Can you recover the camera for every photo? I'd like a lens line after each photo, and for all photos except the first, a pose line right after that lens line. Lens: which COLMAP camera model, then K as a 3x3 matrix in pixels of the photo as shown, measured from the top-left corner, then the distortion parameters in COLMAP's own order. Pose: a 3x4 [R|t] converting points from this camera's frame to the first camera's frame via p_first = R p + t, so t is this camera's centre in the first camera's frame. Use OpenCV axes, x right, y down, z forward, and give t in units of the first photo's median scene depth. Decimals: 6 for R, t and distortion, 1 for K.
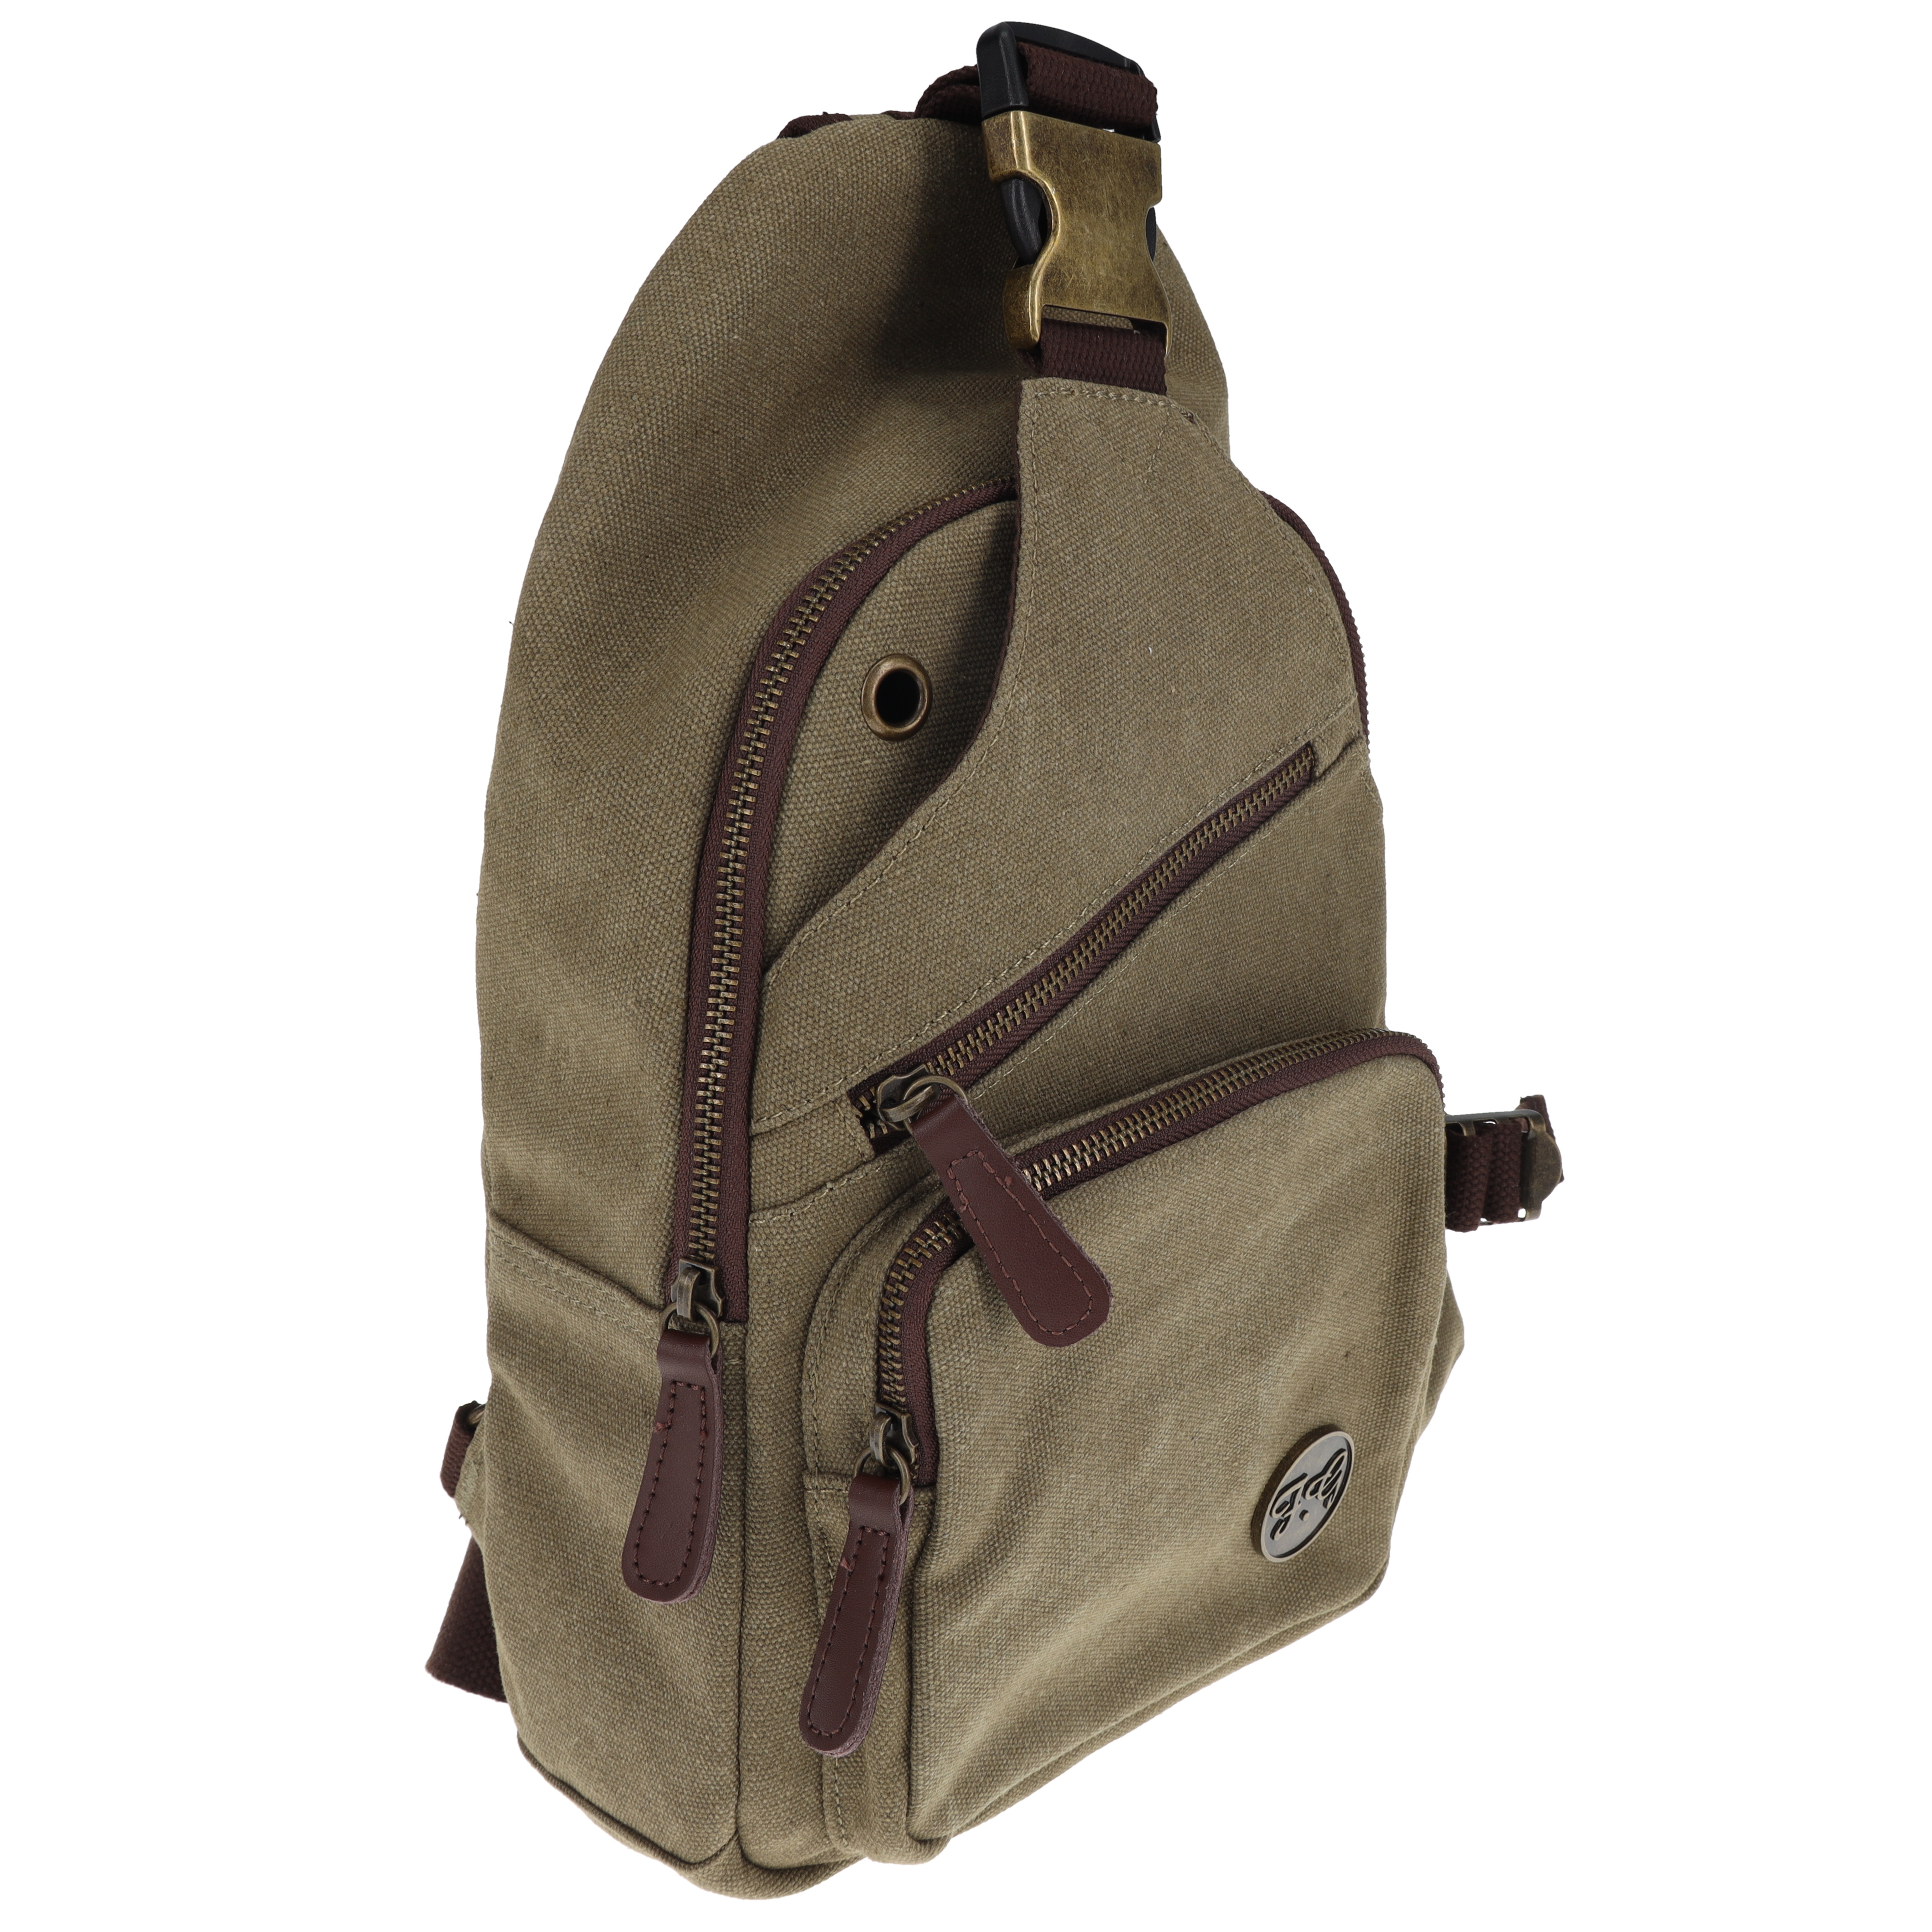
lens RADIAL K [[1906.7, 0, 966.8], [0, 1906.7, 947.3], [0, 0, 1]] dist [-0.068006, 0.008936]
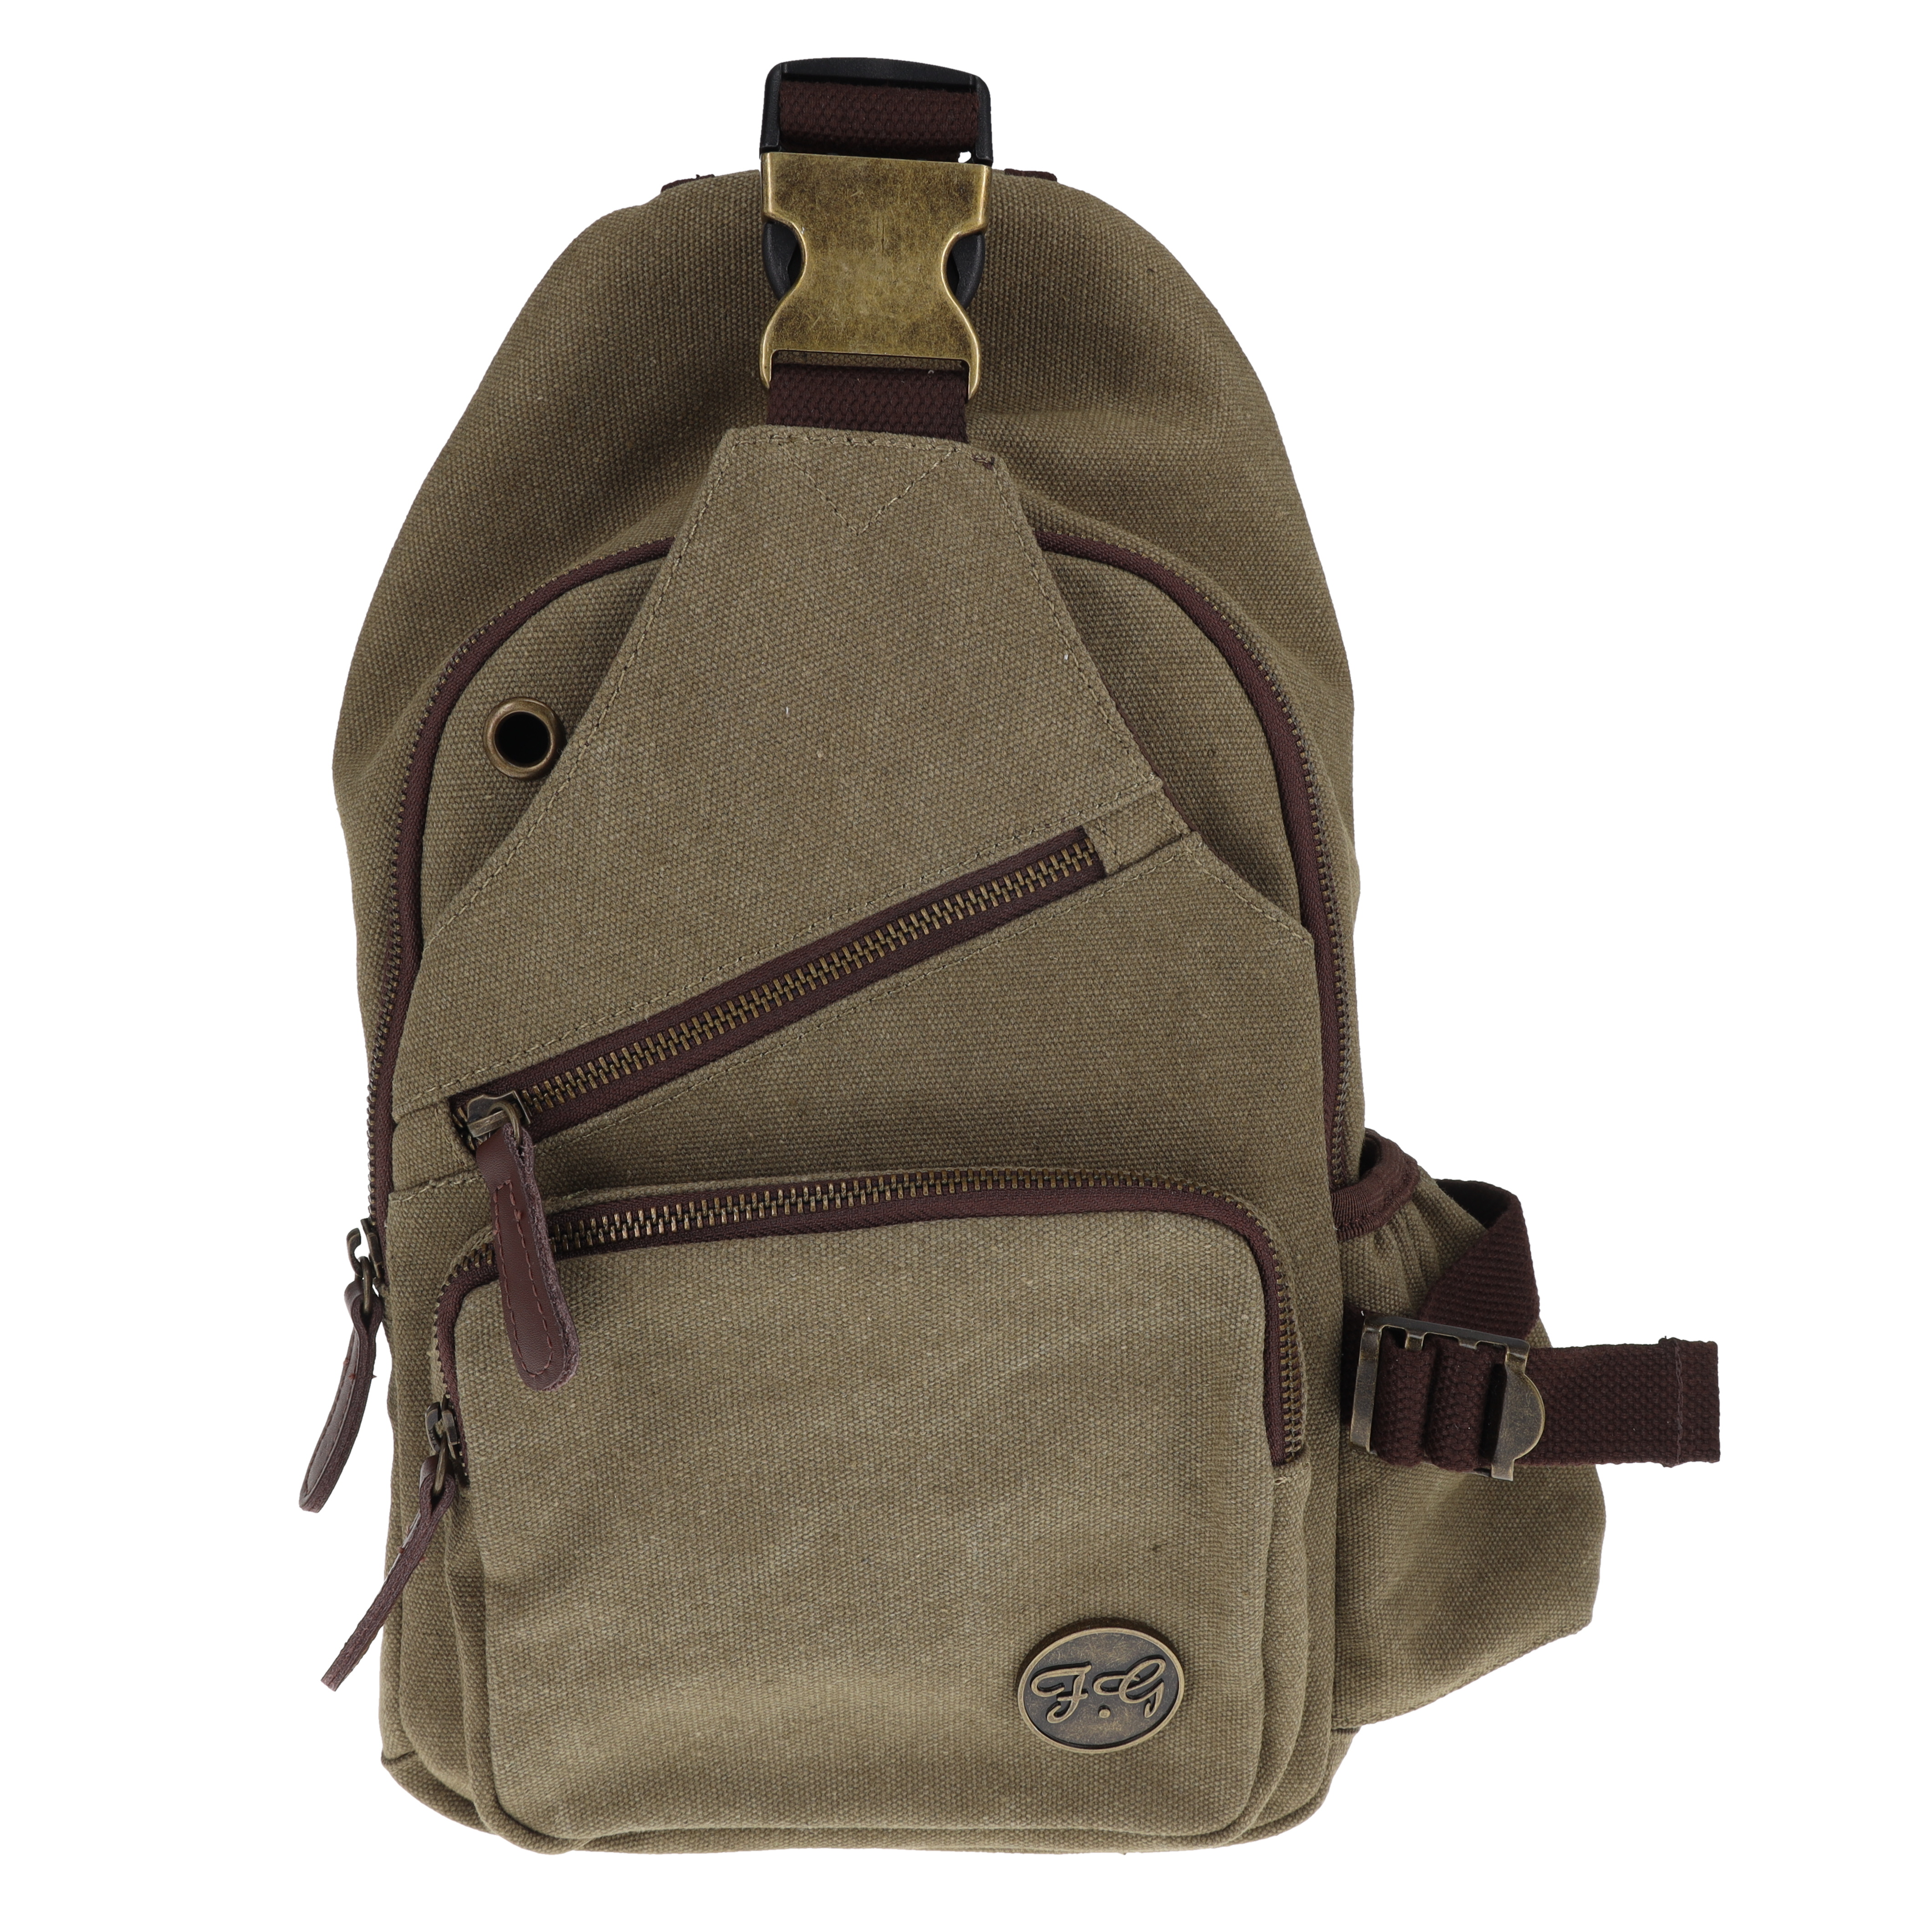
lens RADIAL K [[1854.6, 0, 967.4], [0, 1854.6, 986.6], [0, 0, 1]] dist [-0.069996, 0.005415]
pose [[0.776240, 0.154215, -0.611285, 0.727903], [-0.156234, 0.986430, 0.050462, -0.079008], [0.610772, 0.056333, 0.789800, 0.327381]]
